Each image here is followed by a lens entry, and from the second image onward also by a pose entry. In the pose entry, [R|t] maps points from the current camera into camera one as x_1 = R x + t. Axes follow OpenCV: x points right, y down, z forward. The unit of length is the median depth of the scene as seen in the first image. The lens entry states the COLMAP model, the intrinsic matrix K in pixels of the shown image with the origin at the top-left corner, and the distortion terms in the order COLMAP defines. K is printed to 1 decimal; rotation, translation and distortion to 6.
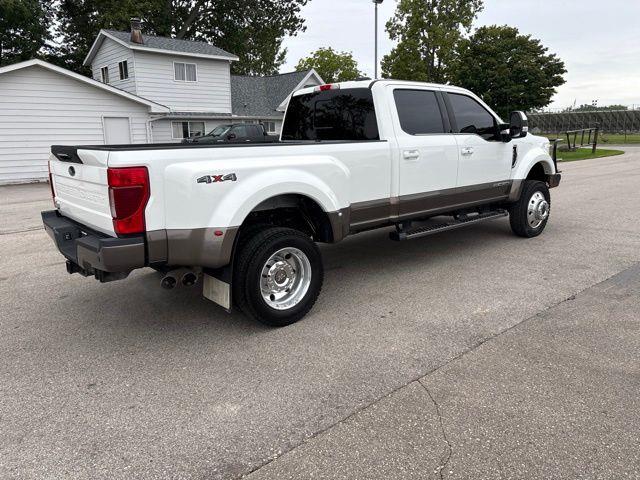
lens RADIAL K [[487.5, 0, 320.0], [0, 487.5, 240.0], [0, 0, 1]] dist [0.040794, -0.047120]
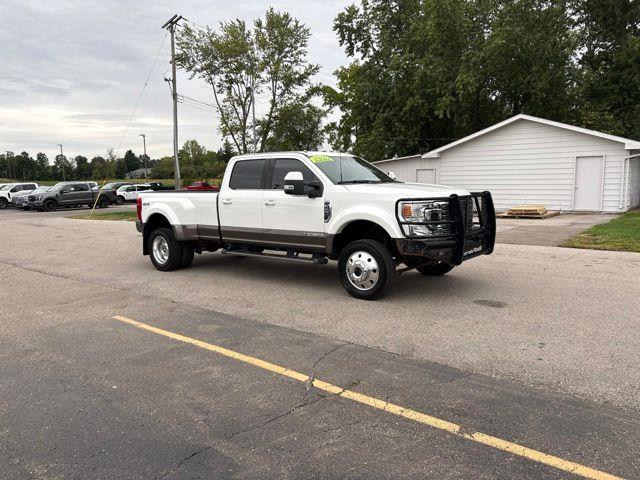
lens RADIAL K [[487.5, 0, 320.0], [0, 487.5, 240.0], [0, 0, 1]] dist [0.040794, -0.047120]
pose [[0.171530, 0.135582, -0.975805, 0.570850], [-0.190316, 0.976388, 0.102209, -0.085597], [0.966622, 0.168180, 0.193283, 0.314748]]
